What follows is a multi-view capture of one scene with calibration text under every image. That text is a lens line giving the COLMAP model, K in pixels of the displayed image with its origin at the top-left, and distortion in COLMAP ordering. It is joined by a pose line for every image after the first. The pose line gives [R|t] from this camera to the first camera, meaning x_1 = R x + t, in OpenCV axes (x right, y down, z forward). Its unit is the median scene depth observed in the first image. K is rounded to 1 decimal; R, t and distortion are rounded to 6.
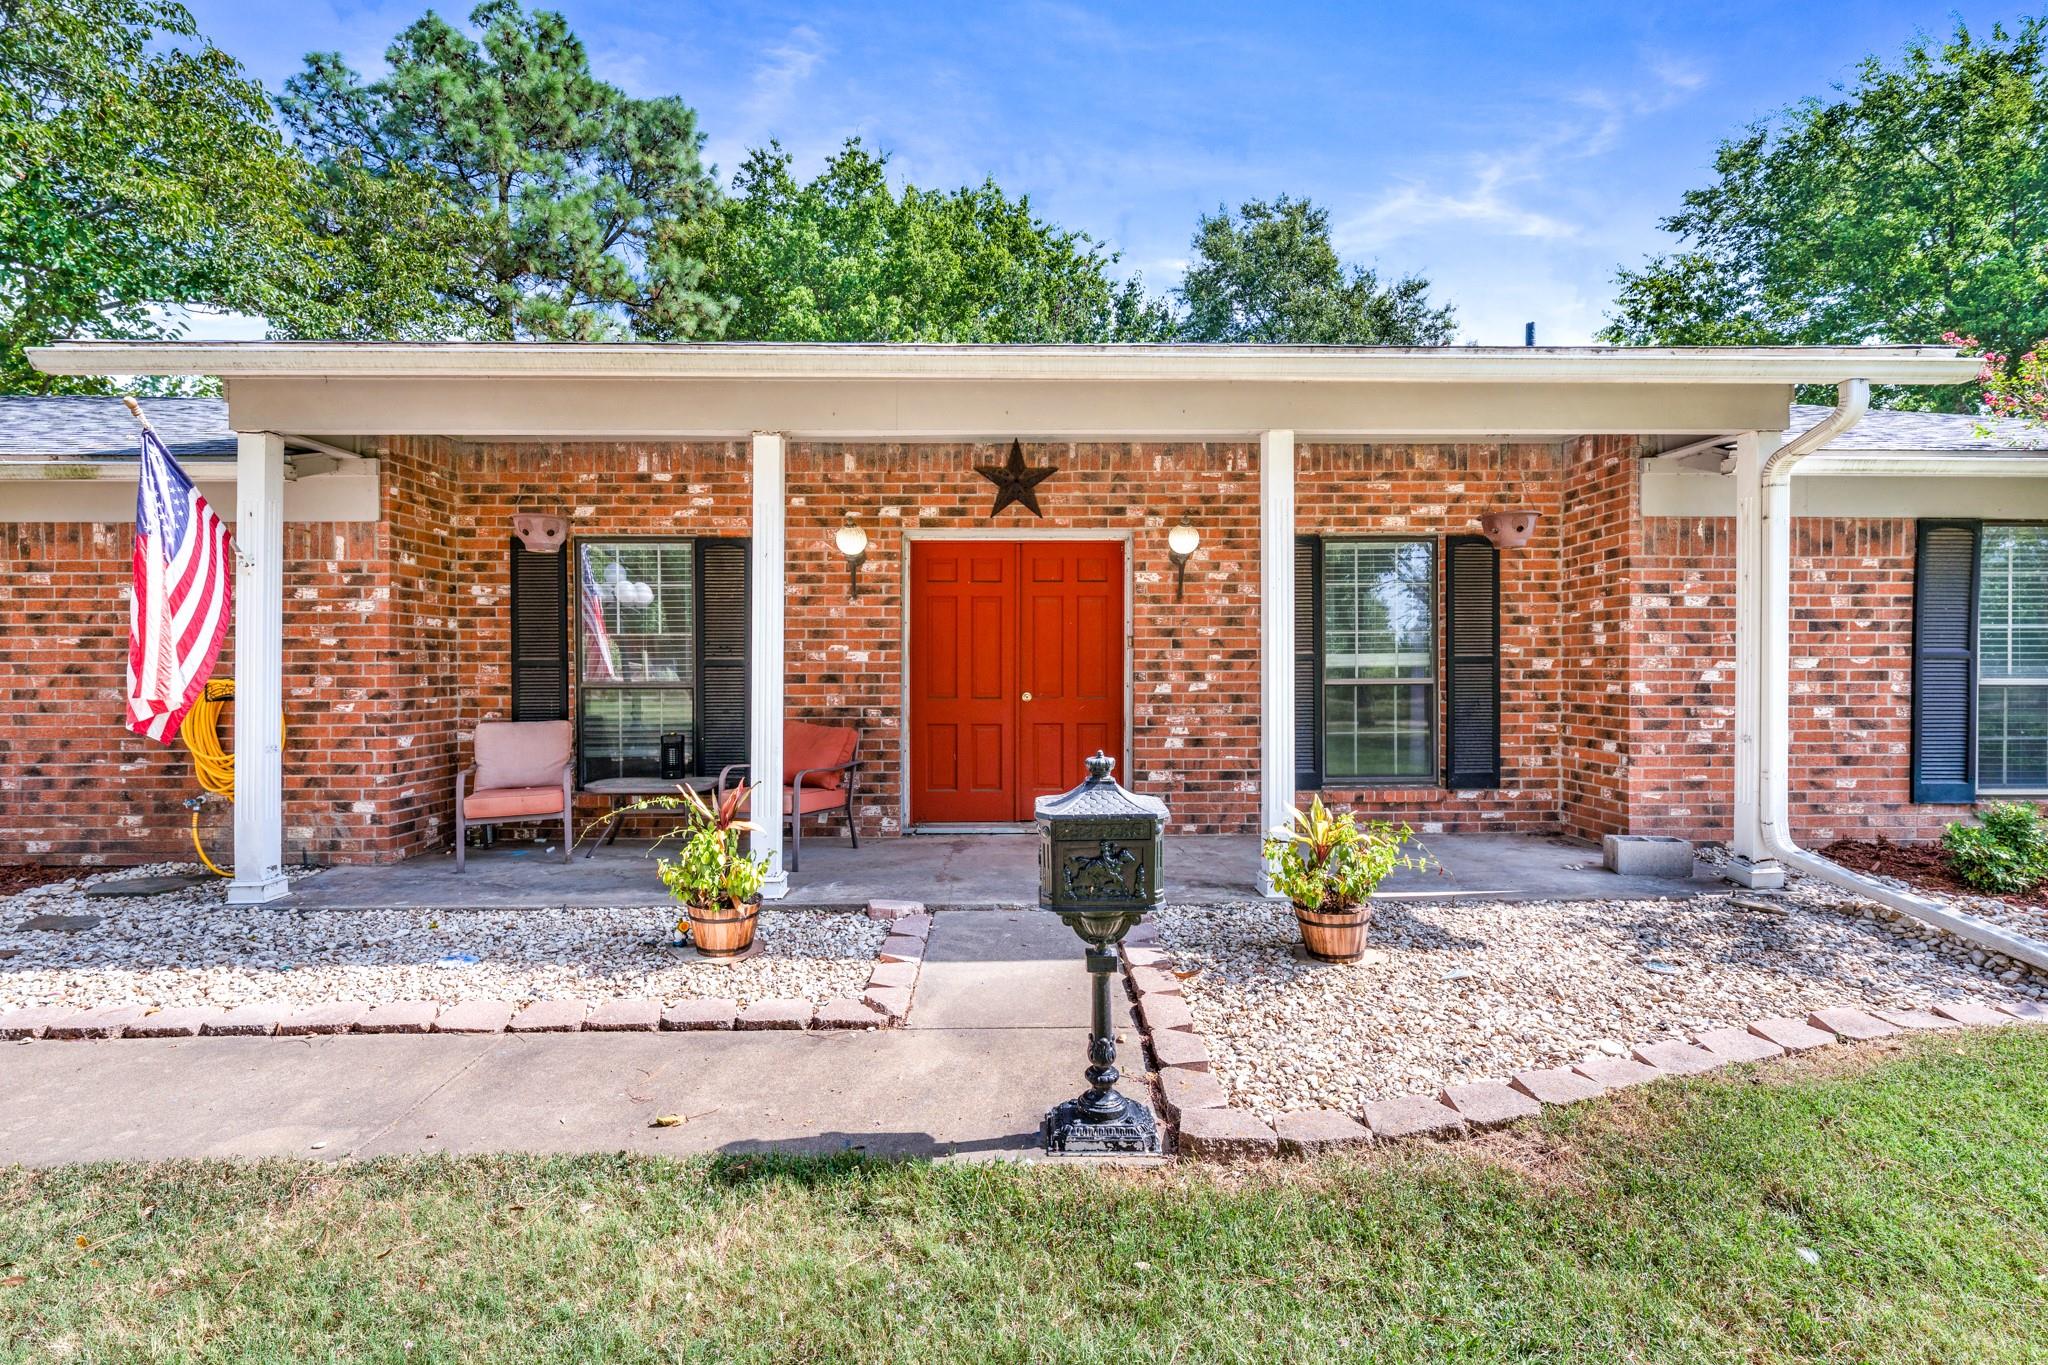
lens RADIAL K [[944.1, 0, 1024.1], [0, 944.1, 677.1], [0, 0, 1]] dist [-0.000434, -0.000023]
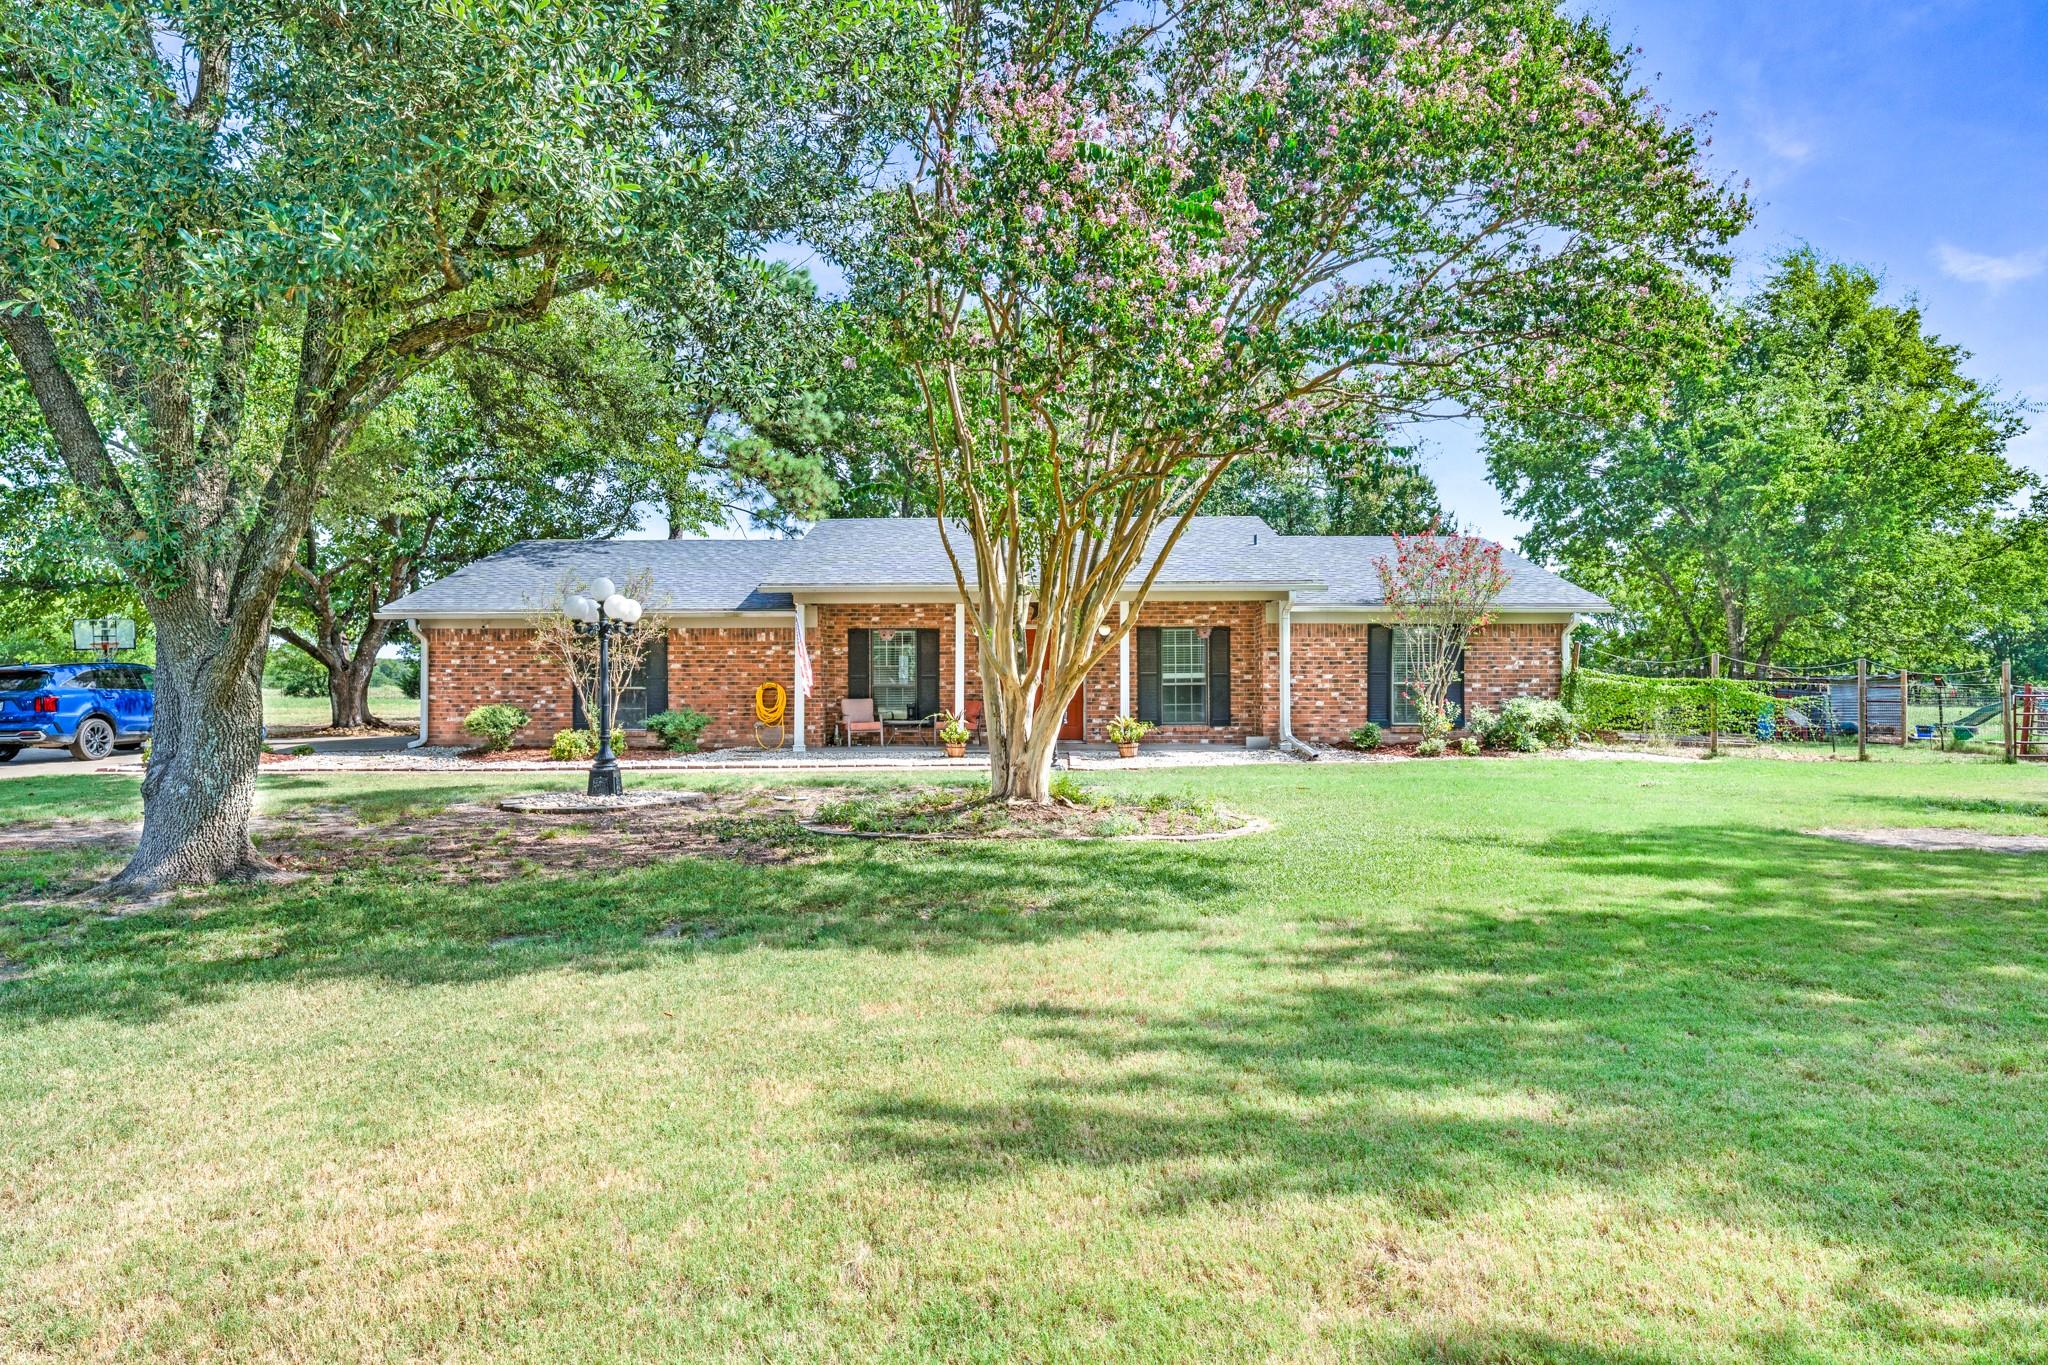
lens RADIAL K [[1179.4, 0, 1023.4], [0, 1179.4, 684.5], [0, 0, 1]] dist [0.000166, 0.000002]
pose [[0.999381, -0.000777, -0.035177, 0.057788], [0.000379, 0.999936, -0.011311, 0.043181], [0.035184, 0.011291, 0.999317, -2.257442]]
